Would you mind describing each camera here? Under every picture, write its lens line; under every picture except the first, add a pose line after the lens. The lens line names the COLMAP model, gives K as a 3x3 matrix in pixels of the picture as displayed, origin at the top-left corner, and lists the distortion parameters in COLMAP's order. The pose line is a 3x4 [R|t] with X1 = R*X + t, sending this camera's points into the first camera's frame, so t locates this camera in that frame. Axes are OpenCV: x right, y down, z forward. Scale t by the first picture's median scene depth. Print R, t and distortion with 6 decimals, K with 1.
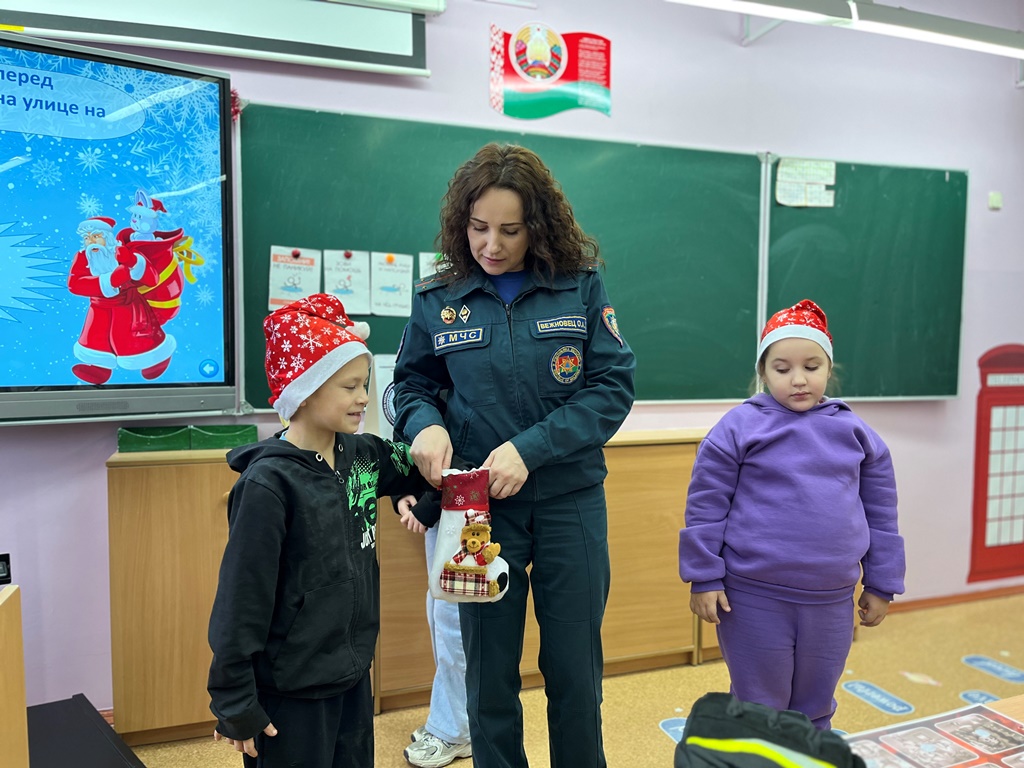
lens RADIAL K [[749.0, 0, 512.0], [0, 749.0, 384.0], [0, 0, 1]] dist [0.039650, -0.073693]
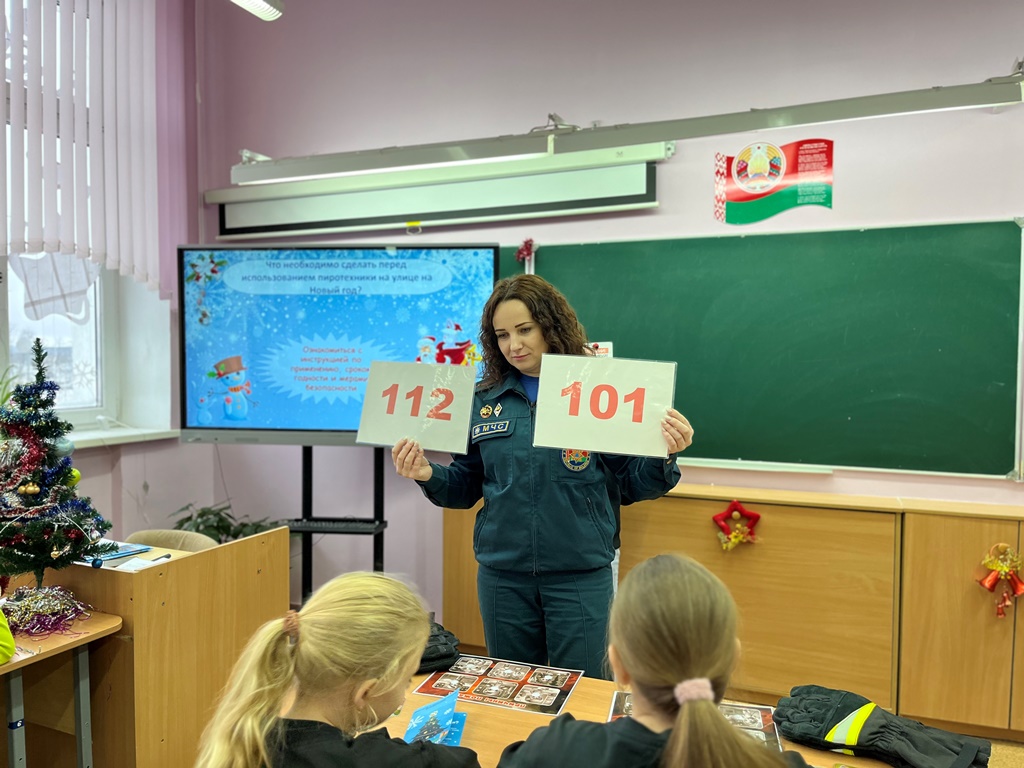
lens RADIAL K [[749.0, 0, 512.0], [0, 749.0, 384.0], [0, 0, 1]] dist [0.039650, -0.073693]
pose [[0.764358, 0.023838, -0.644351, 0.711859], [-0.039639, 0.999163, -0.010057, -0.097137], [0.643573, 0.033228, 0.764663, -0.207040]]
